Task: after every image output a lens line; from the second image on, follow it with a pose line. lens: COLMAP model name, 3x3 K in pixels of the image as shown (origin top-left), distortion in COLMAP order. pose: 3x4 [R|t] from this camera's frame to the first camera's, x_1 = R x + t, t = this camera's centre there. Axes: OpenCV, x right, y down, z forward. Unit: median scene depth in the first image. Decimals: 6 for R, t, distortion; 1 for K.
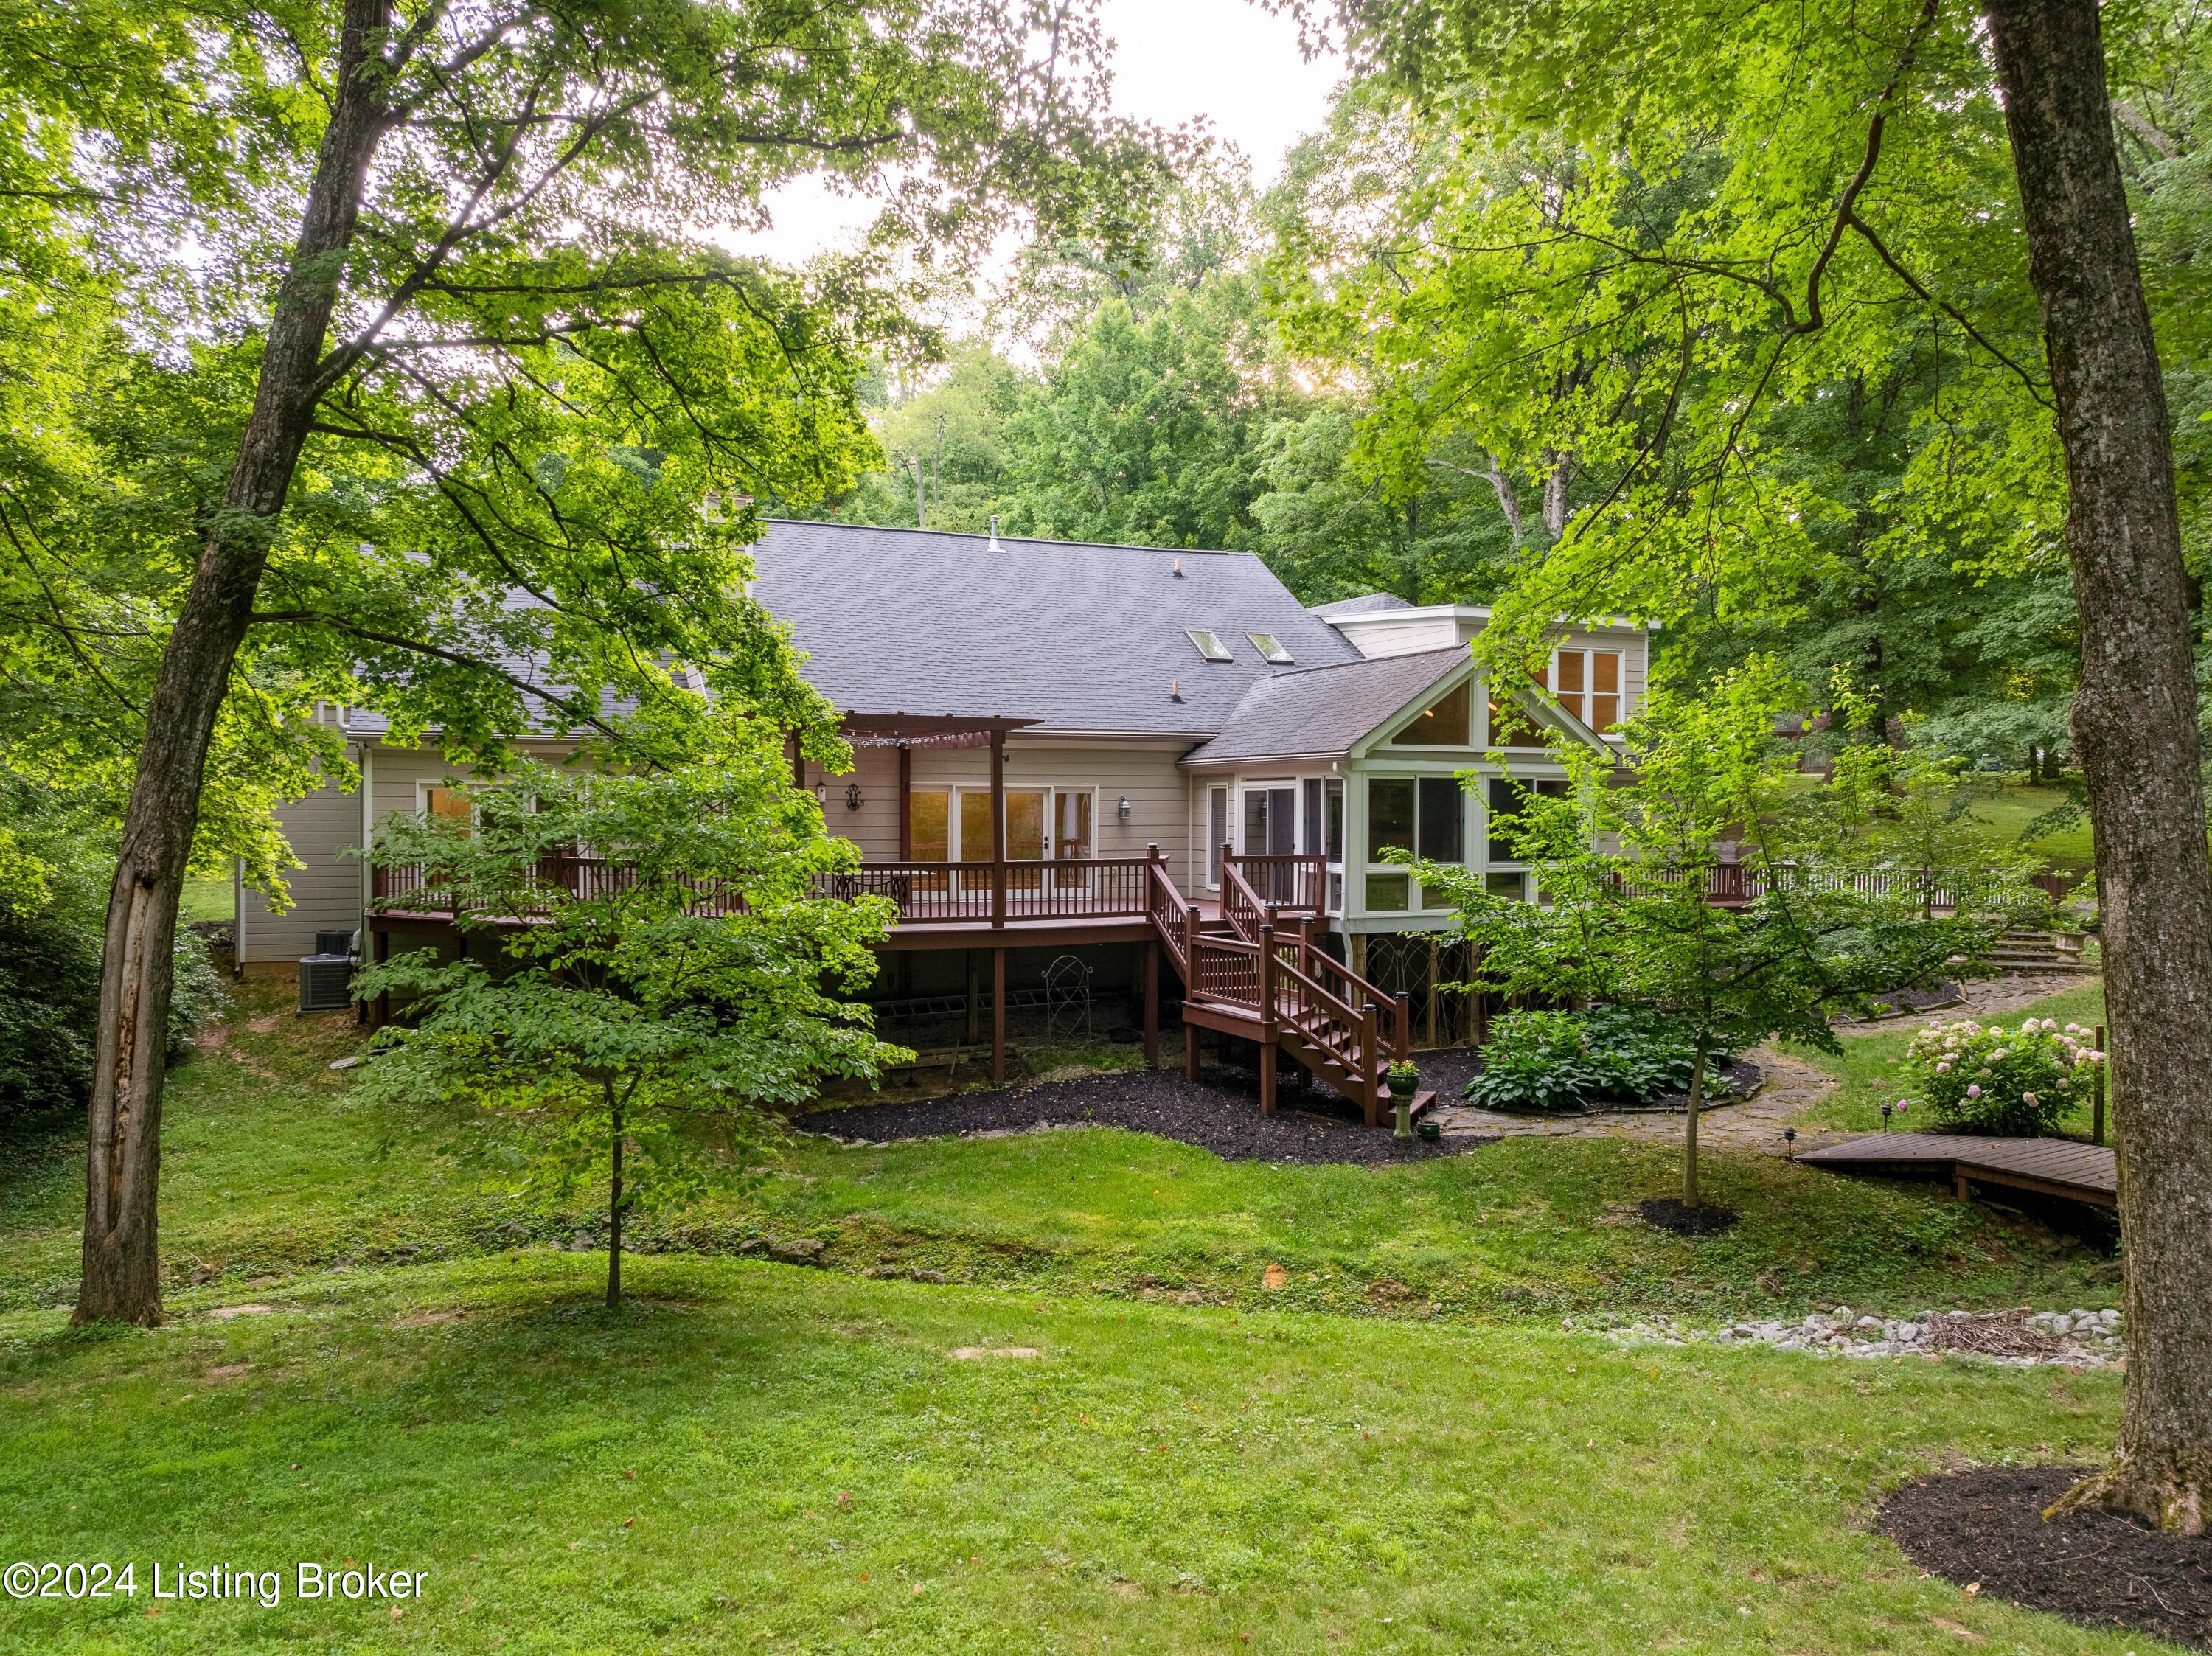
lens RADIAL K [[1563.6, 0, 1099.1], [0, 1563.6, 828.0], [0, 0, 1]] dist [-0.038376, -0.003316]
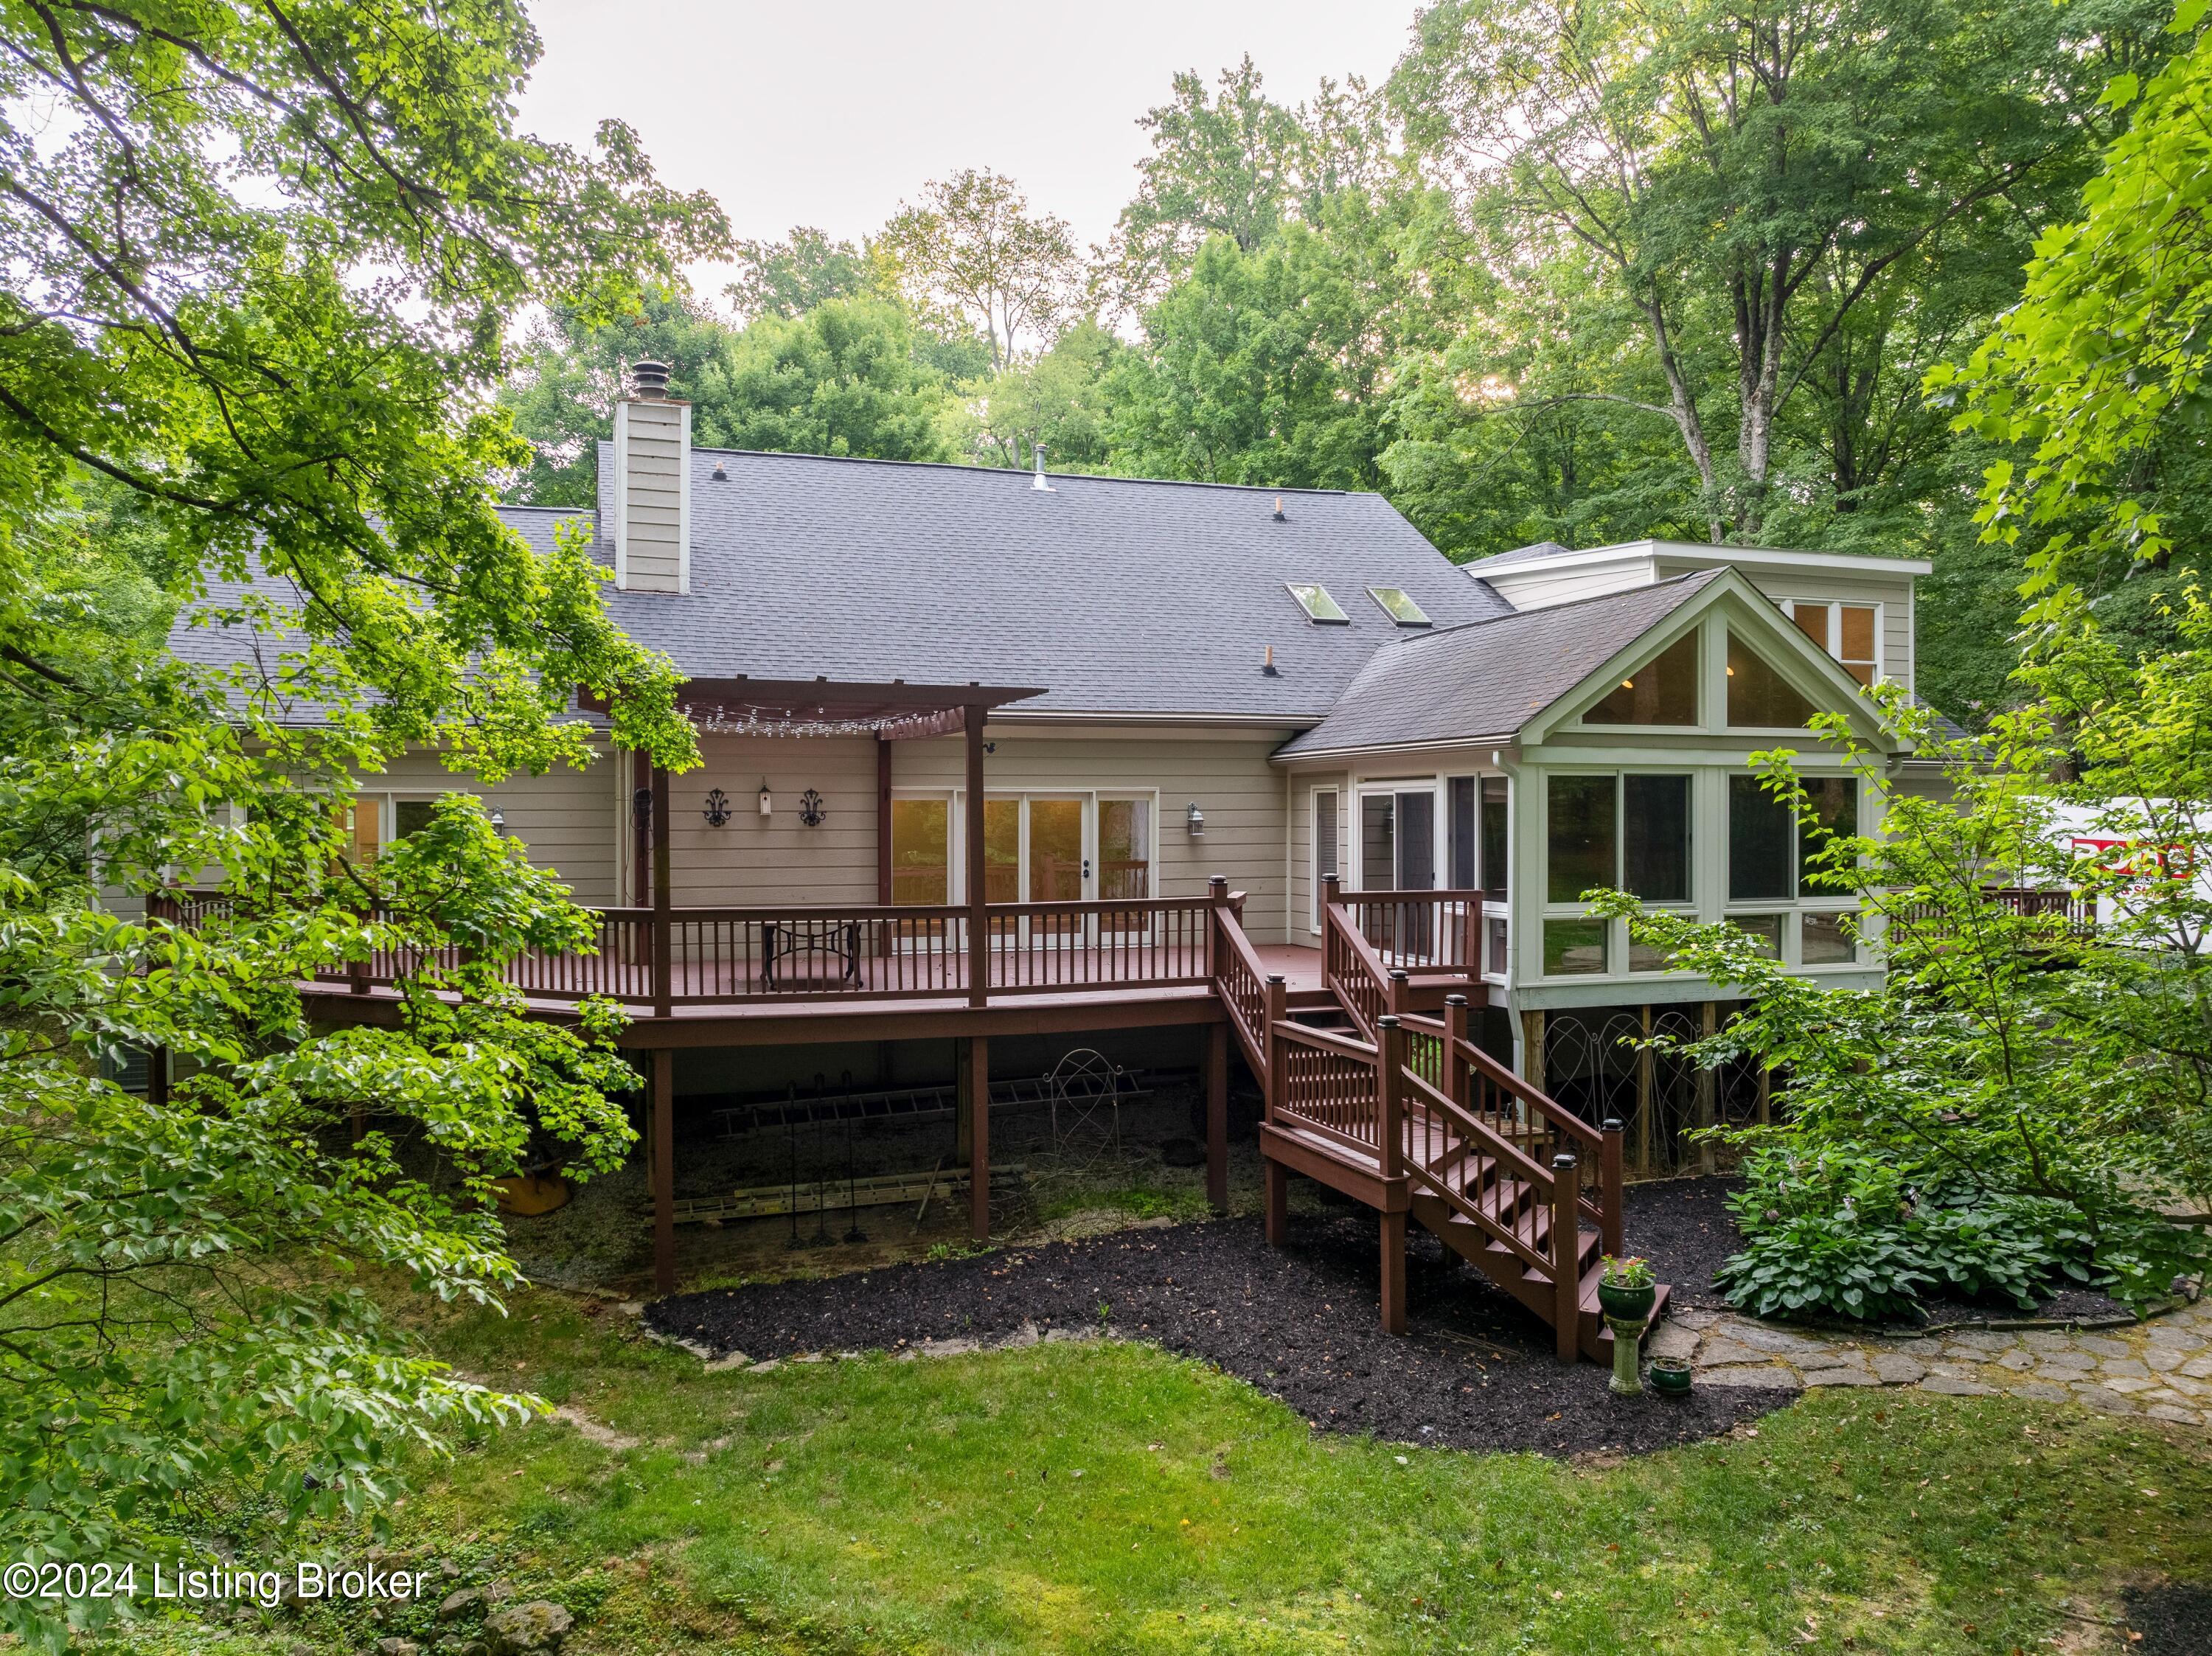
lens RADIAL K [[1563.6, 0, 1099.1], [0, 1563.6, 828.0], [0, 0, 1]] dist [-0.038376, -0.003316]
pose [[0.996310, -0.004378, -0.085713, 0.039637], [0.003970, 0.999980, -0.004937, -0.006974], [0.085733, 0.004579, 0.996308, 0.324967]]
